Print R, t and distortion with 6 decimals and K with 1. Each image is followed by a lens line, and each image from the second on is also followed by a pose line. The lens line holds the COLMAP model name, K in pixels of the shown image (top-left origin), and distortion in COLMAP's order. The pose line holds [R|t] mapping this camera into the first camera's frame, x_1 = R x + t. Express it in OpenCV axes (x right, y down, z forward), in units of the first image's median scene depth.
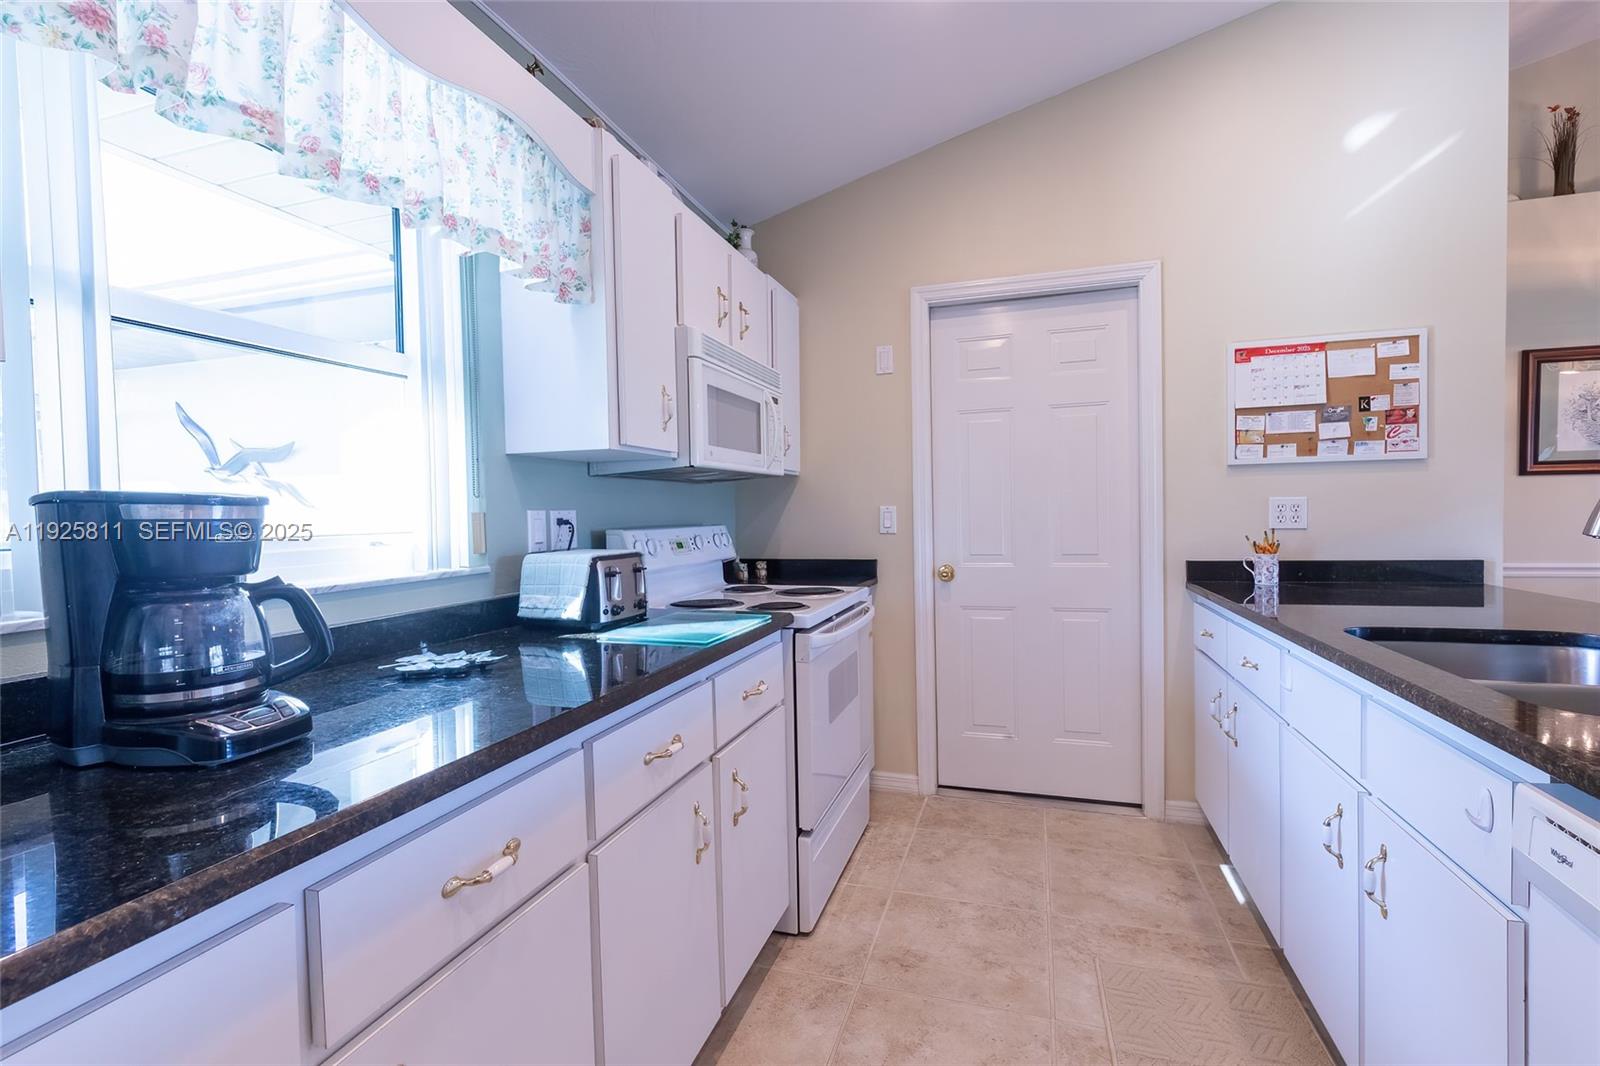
lens RADIAL K [[715.2, 0, 803.9], [0, 715.2, 534.9], [0, 0, 1]] dist [0.000647, -0.000127]
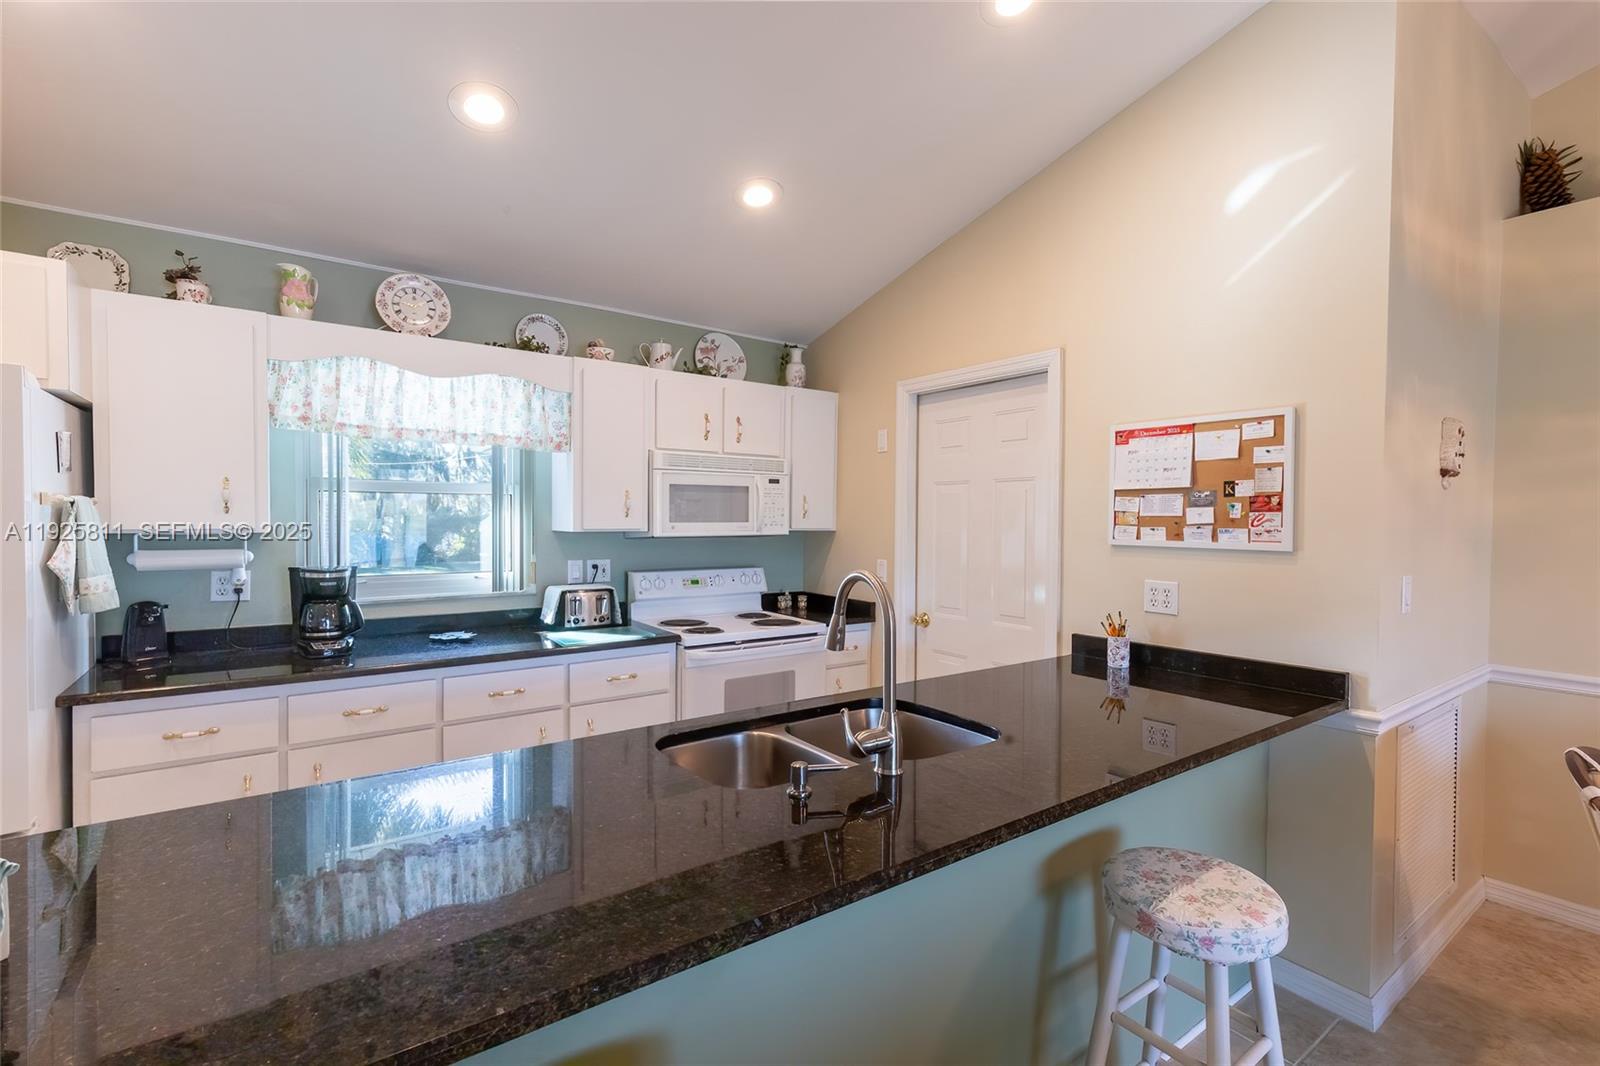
lens RADIAL K [[715.2, 0, 803.9], [0, 715.2, 534.9], [0, 0, 1]] dist [0.000647, -0.000127]
pose [[0.802913, 0.039638, -0.594777, 0.887713], [-0.041753, 0.999076, 0.010217, -0.108338], [0.594633, 0.016630, 0.803826, -0.080009]]
